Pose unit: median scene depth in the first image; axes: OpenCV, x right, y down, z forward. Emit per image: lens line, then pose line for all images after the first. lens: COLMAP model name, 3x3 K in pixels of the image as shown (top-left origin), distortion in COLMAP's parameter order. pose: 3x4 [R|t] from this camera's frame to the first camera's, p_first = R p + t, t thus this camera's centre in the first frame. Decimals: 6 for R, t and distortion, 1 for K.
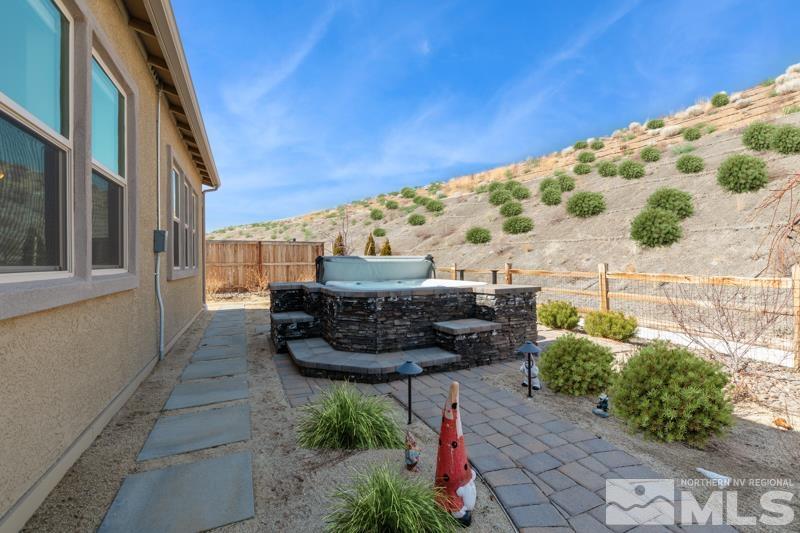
lens RADIAL K [[345.6, 0, 400.0], [0, 345.6, 266.5], [0, 0, 1]] dist [-0.001195, -0.000226]
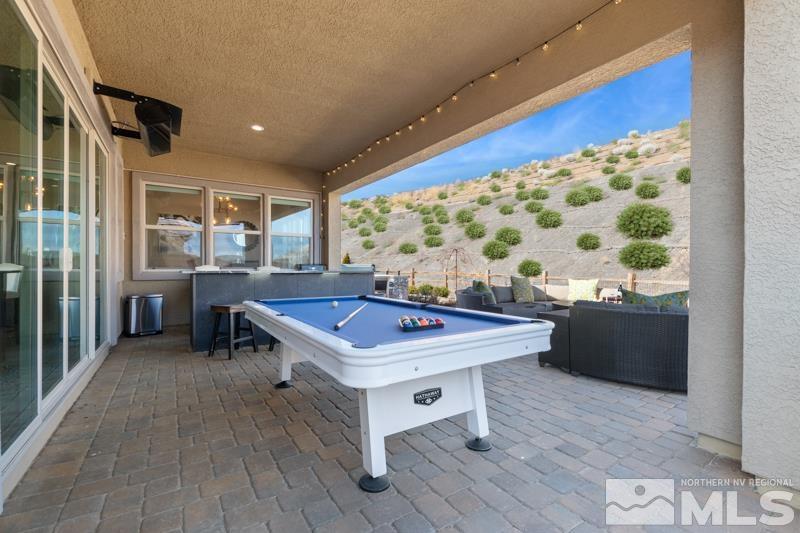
lens RADIAL K [[345.6, 0, 400.0], [0, 345.6, 266.5], [0, 0, 1]] dist [-0.001195, -0.000226]
pose [[0.987505, 0.012668, 0.157081, -0.024760], [-0.011047, 0.999876, -0.011185, 0.002074], [-0.157203, 0.009310, 0.987522, -0.320372]]
